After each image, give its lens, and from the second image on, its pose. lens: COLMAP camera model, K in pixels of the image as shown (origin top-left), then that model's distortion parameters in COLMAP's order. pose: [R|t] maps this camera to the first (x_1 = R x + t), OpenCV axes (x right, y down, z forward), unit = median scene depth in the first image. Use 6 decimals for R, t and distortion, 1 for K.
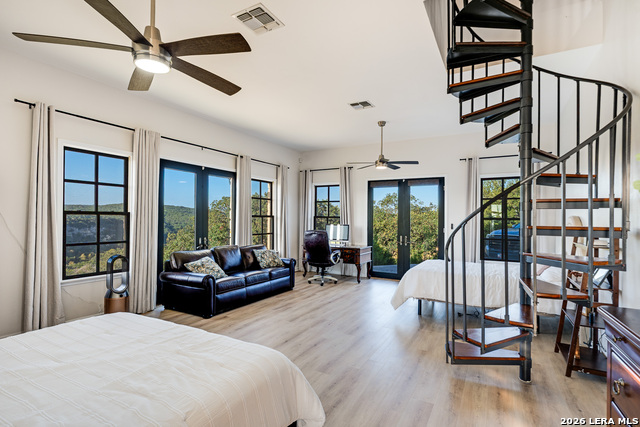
lens RADIAL K [[304.7, 0, 321.5], [0, 304.7, 215.5], [0, 0, 1]] dist [0.000093, 0.001074]
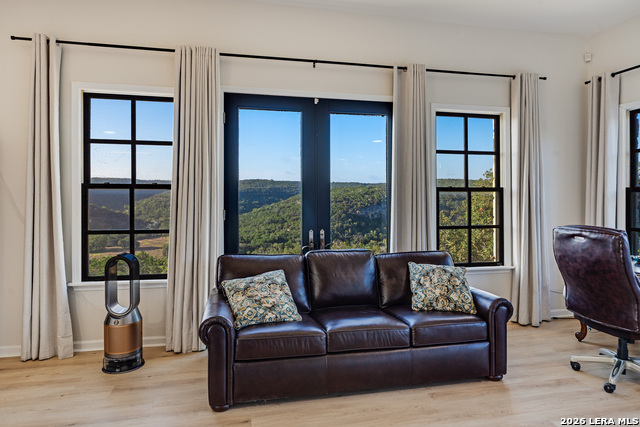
lens RADIAL K [[388.0, 0, 317.5], [0, 388.0, 192.2], [0, 0, 1]] dist [0.001333, -0.001054]
pose [[0.665735, -0.006956, -0.746156, 0.122015], [0.008733, 0.999961, -0.001530, 0.007008], [0.746137, -0.005498, 0.665769, 0.525876]]
